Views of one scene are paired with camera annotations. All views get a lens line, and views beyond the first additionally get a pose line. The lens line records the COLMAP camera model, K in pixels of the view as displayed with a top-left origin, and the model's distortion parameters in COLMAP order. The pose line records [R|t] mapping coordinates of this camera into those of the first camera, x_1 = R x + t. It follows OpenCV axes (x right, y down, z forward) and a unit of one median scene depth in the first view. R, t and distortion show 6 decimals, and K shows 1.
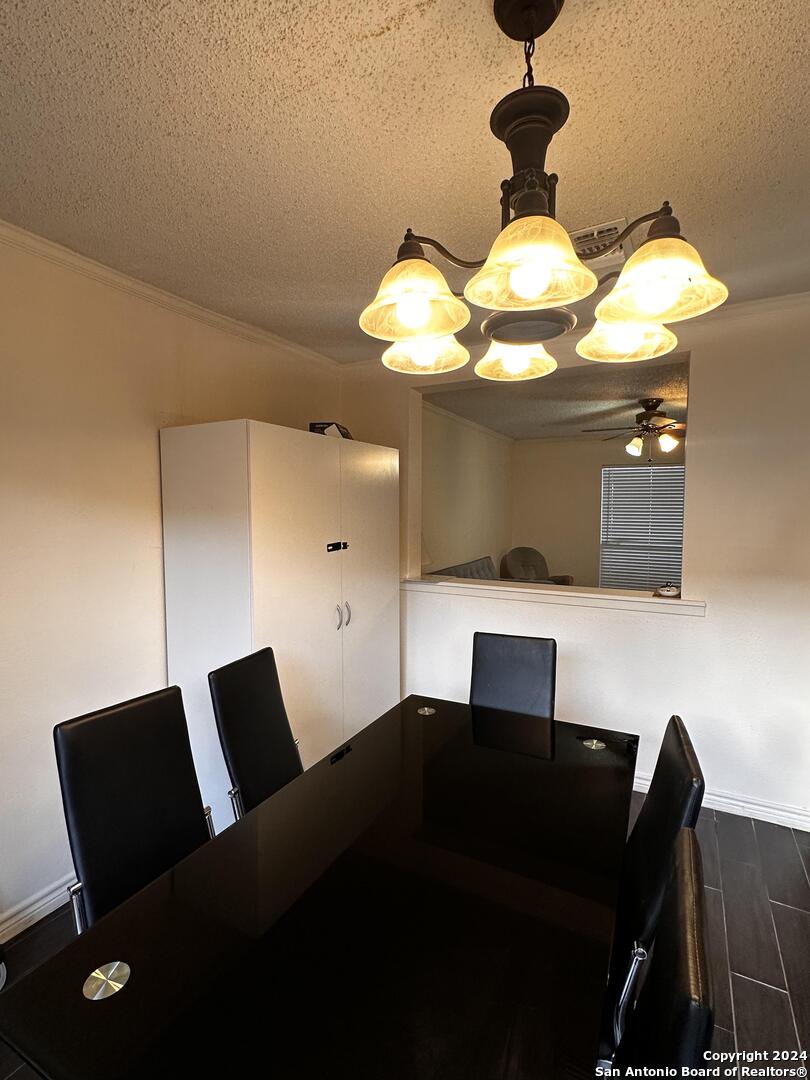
lens RADIAL K [[514.3, 0, 405.0], [0, 514.3, 540.0], [0, 0, 1]] dist [-0.000936, -0.000072]
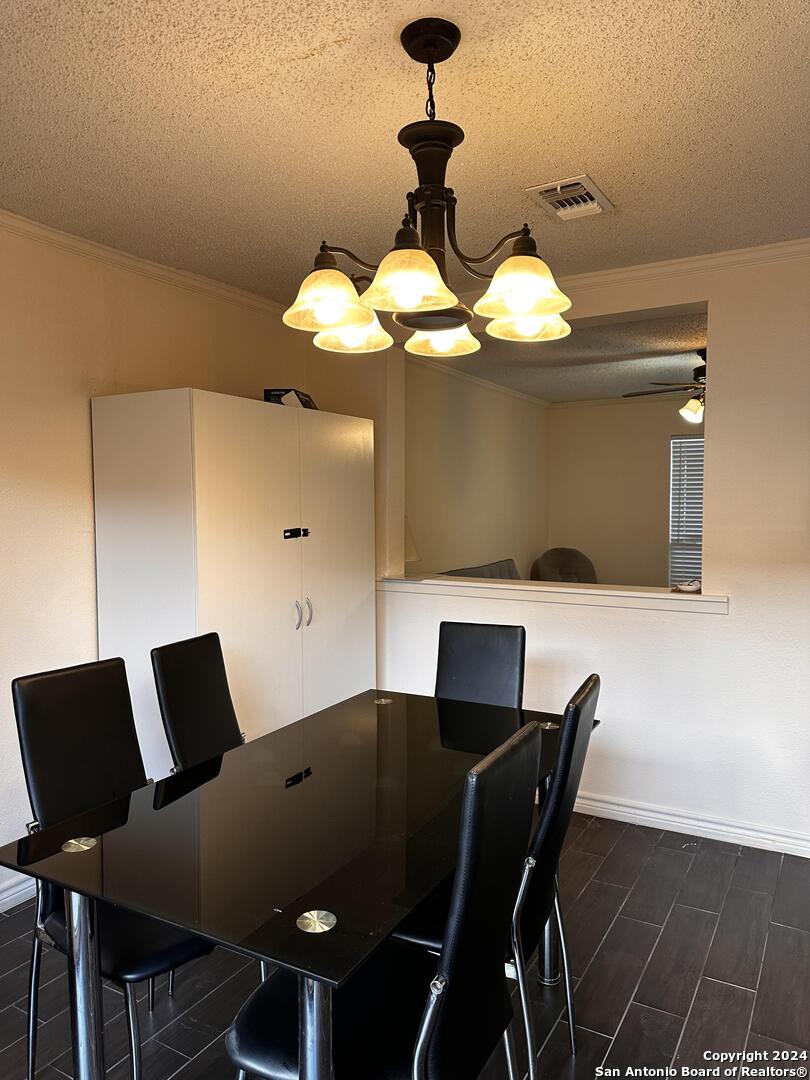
lens RADIAL K [[755.9, 0, 405.0], [0, 755.9, 540.0], [0, 0, 1]] dist [0.118206, -0.183778]
pose [[0.999692, -0.003220, -0.024614, 0.111630], [0.002942, 0.999931, -0.011334, 0.052769], [0.024649, 0.011258, 0.999633, -0.363067]]
